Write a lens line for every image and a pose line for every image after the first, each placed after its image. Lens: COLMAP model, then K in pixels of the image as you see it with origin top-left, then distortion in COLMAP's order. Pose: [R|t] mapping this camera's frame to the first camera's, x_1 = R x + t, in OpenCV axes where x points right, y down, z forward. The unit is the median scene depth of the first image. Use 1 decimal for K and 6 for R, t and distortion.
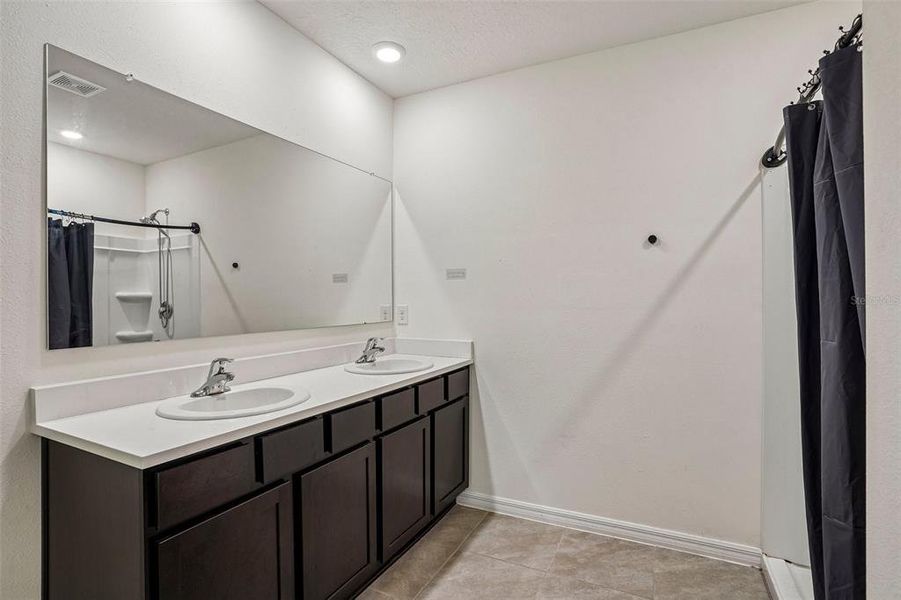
lens RADIAL K [[457.3, 0, 451.6], [0, 457.3, 298.2], [0, 0, 1]] dist [-0.003530, 0.000574]
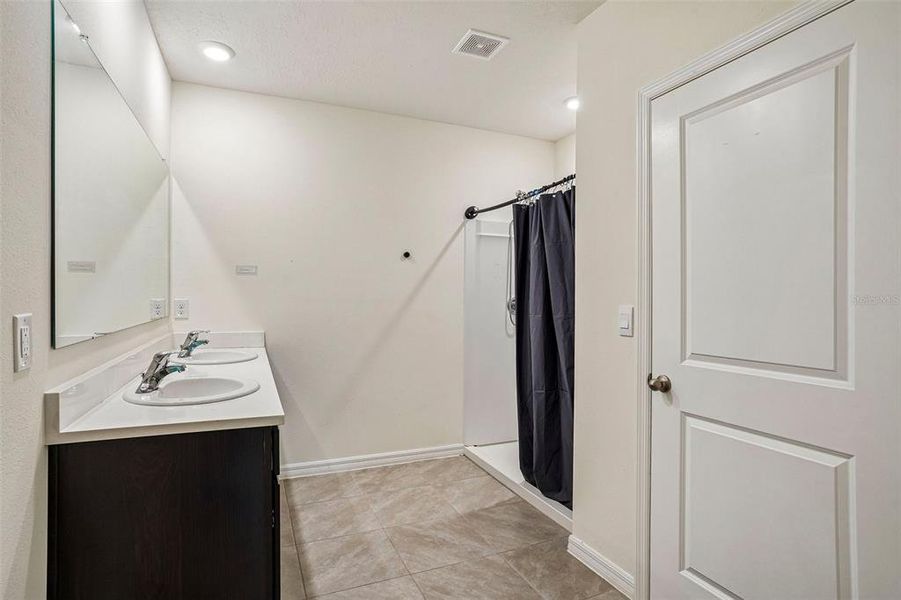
lens RADIAL K [[457.3, 0, 455.3], [0, 457.3, 302.6], [0, 0, 1]] dist [-0.003530, 0.000574]
pose [[0.662431, -0.001231, 0.749122, -0.551682], [-0.010479, 0.999886, 0.010909, 0.006881], [-0.749050, -0.015076, 0.662342, -0.085549]]
